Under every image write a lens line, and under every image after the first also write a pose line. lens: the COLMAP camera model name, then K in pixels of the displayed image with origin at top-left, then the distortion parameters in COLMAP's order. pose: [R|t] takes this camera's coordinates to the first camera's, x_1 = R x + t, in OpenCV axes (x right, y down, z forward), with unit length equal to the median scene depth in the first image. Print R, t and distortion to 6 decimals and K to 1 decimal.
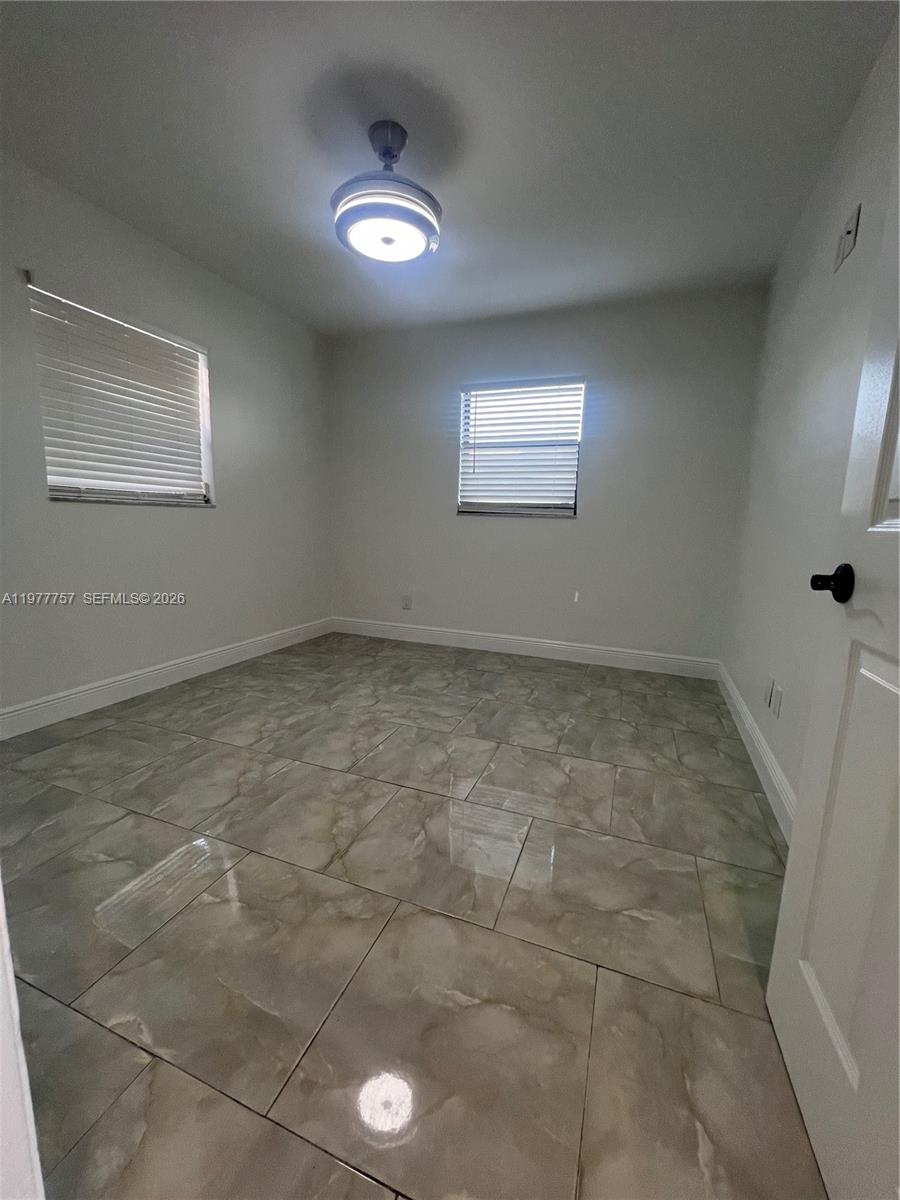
lens RADIAL K [[483.8, 0, 452.5], [0, 483.8, 600.6], [0, 0, 1]] dist [-0.017540, -0.000151]
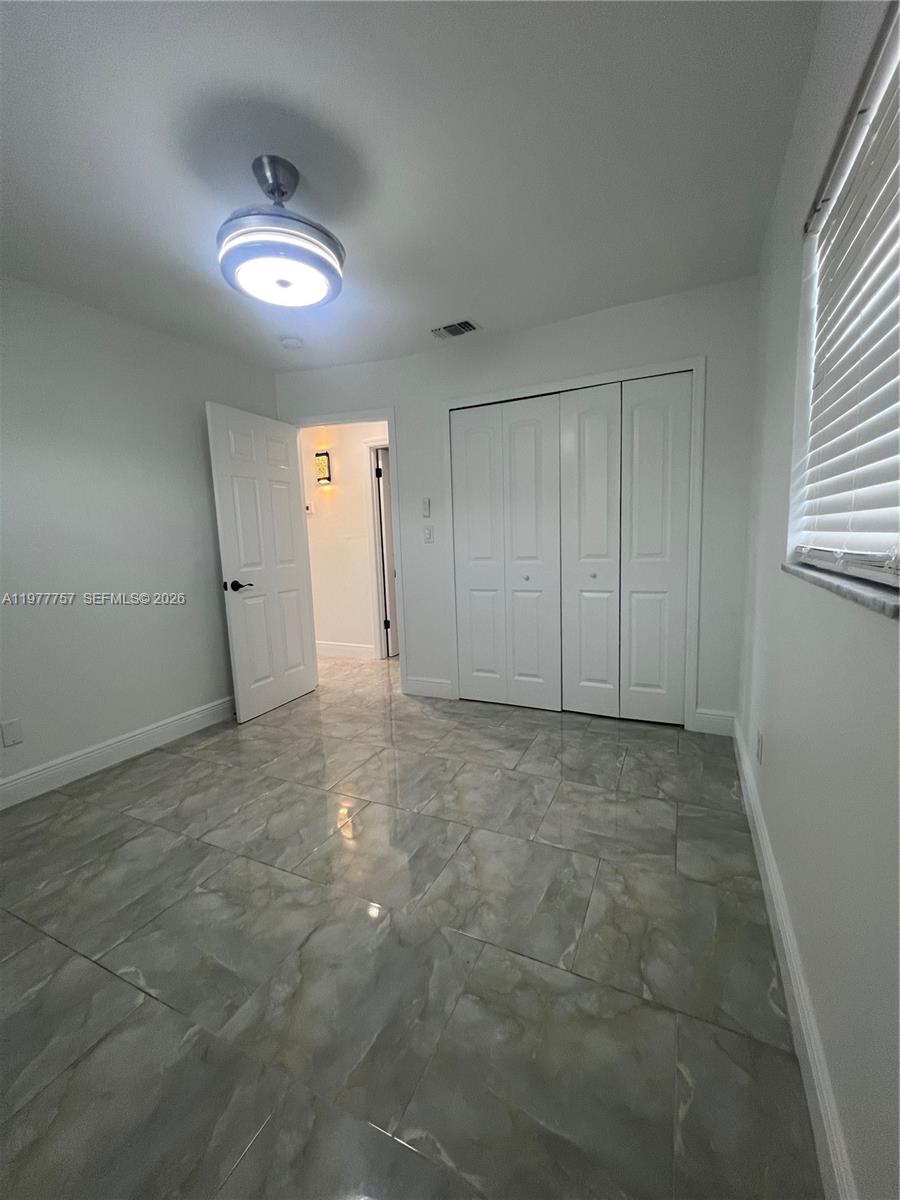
lens RADIAL K [[483.8, 0, 448.9], [0, 483.8, 599.6], [0, 0, 1]] dist [-0.017540, -0.000151]
pose [[-0.996535, -0.009078, 0.082678, -0.425732], [0.014852, 0.958630, 0.284267, -0.362884], [-0.081838, 0.284510, -0.955174, 1.665719]]
